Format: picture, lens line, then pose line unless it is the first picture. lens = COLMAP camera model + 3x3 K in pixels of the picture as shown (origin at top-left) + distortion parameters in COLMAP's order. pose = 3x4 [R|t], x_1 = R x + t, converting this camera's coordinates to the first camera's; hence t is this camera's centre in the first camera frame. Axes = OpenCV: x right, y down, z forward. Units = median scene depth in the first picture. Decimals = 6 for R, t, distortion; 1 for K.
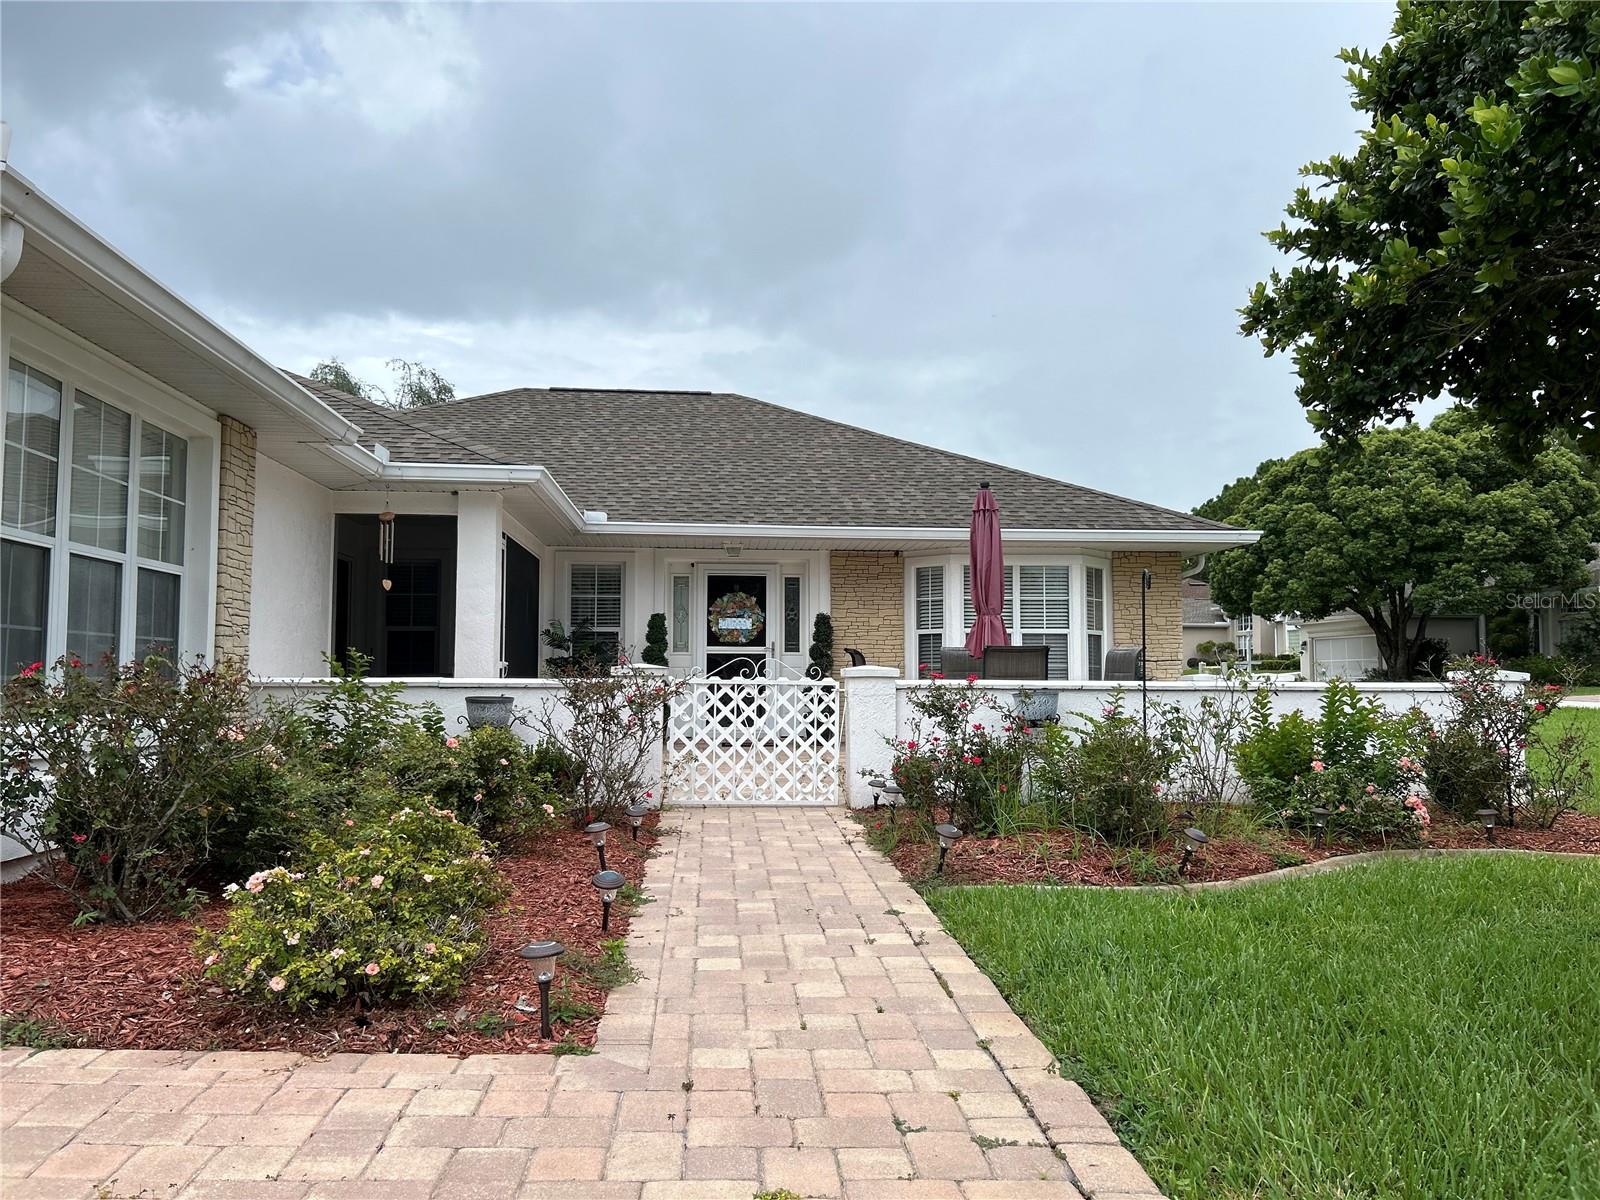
lens RADIAL K [[1195.6, 0, 800.0], [0, 1195.6, 600.0], [0, 0, 1]] dist [0.063134, -0.107631]
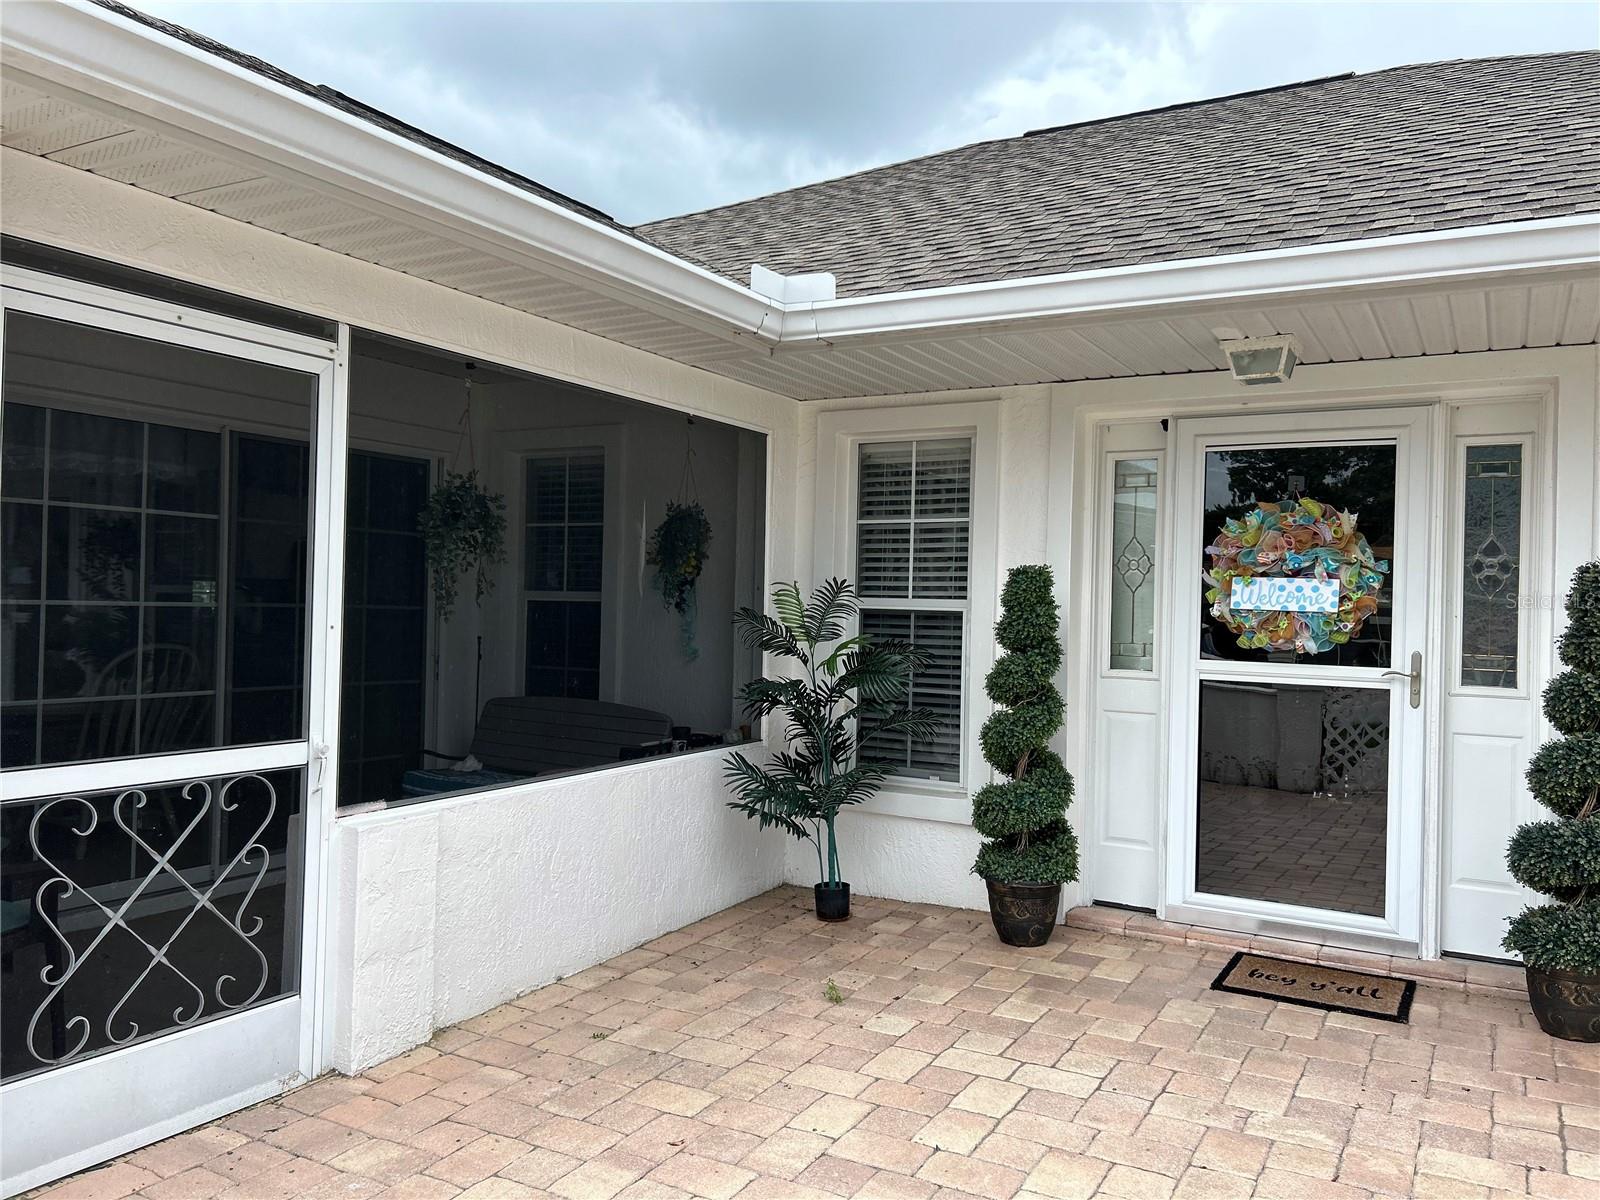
lens RADIAL K [[1195.6, 0, 800.0], [0, 1195.6, 600.0], [0, 0, 1]] dist [0.063134, -0.107631]
pose [[0.829154, 0.015878, -0.558794, 0.020623], [0.015997, 0.998513, 0.052110, 0.001657], [0.558791, -0.052147, 0.827668, 0.647935]]
